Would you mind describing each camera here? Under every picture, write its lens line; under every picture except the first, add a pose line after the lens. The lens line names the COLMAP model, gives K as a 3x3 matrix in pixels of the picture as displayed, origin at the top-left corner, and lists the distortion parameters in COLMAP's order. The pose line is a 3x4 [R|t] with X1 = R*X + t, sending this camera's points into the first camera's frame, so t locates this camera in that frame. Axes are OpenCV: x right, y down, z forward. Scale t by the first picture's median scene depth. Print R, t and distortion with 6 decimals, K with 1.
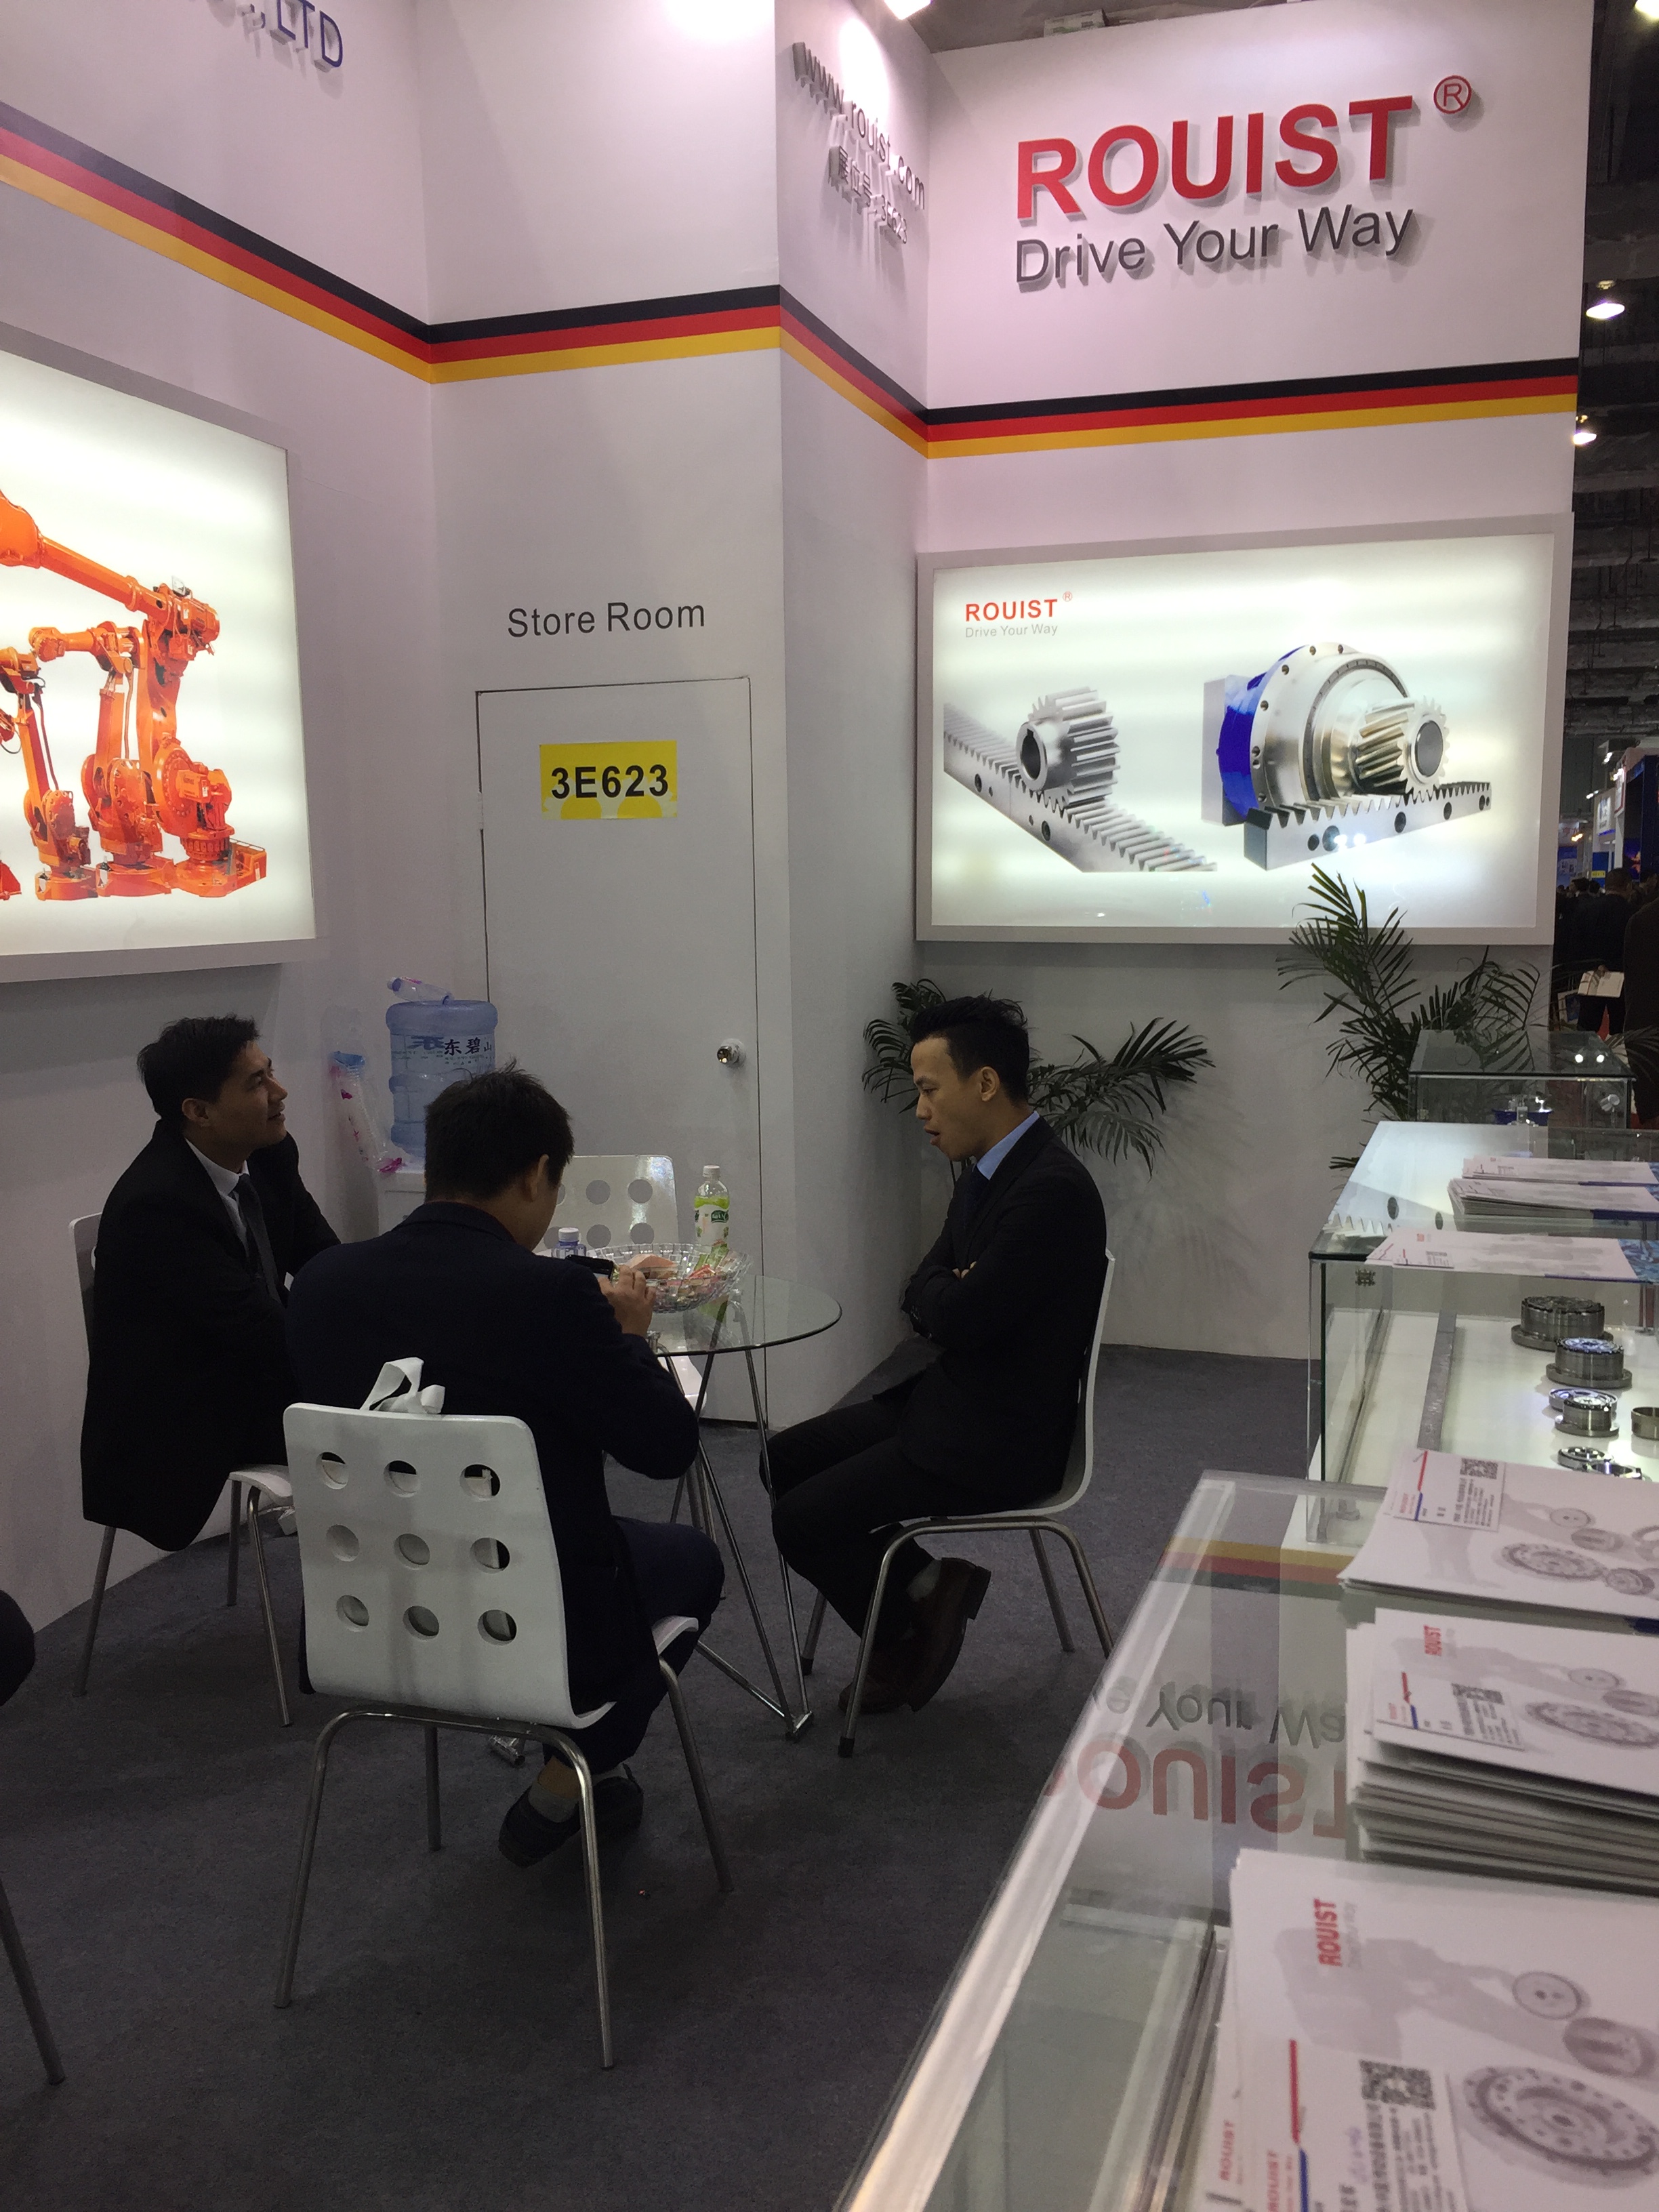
lens RADIAL K [[1879.9, 0, 842.9], [0, 1879.9, 1112.2], [0, 0, 1]] dist [0.028738, -0.022776]
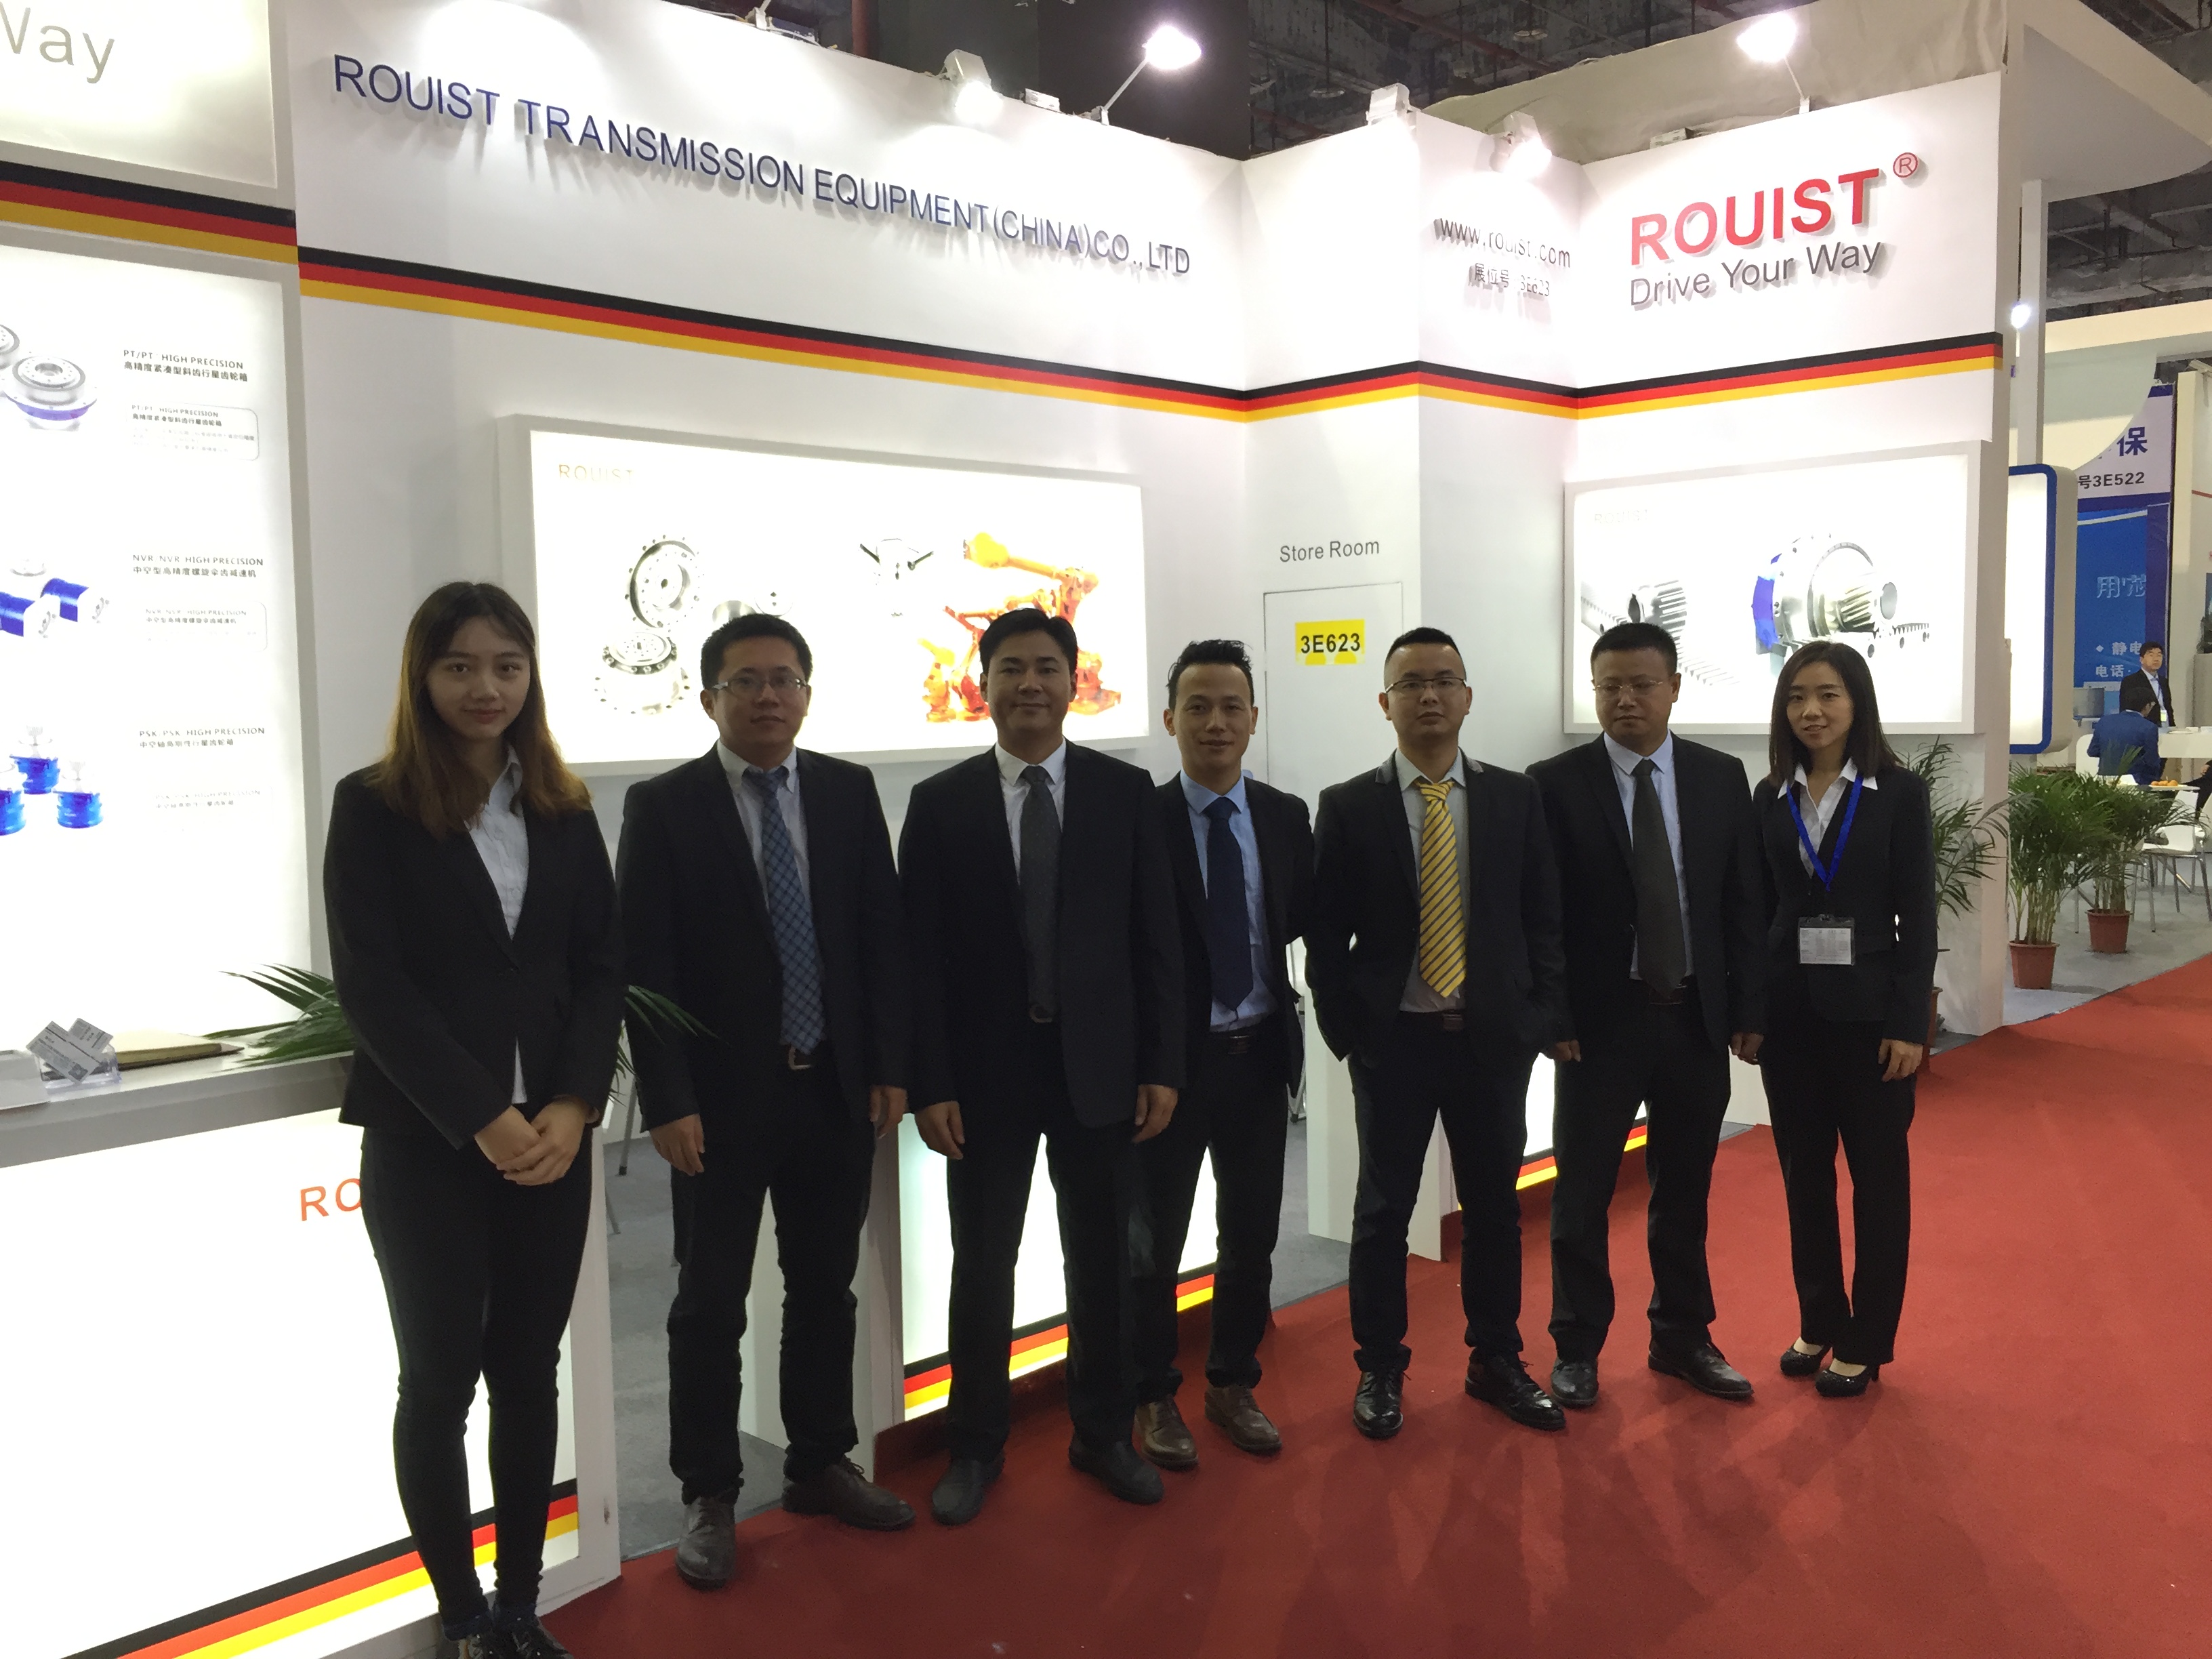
lens RADIAL K [[1846.2, 0, 1101.9], [0, 1846.2, 829.7], [0, 0, 1]] dist [0.004678, 0.004972]
pose [[0.898969, 0.016801, -0.437691, 0.388310], [-0.032252, 0.999091, -0.027890, 0.044385], [0.436824, 0.039189, 0.898693, -0.546133]]
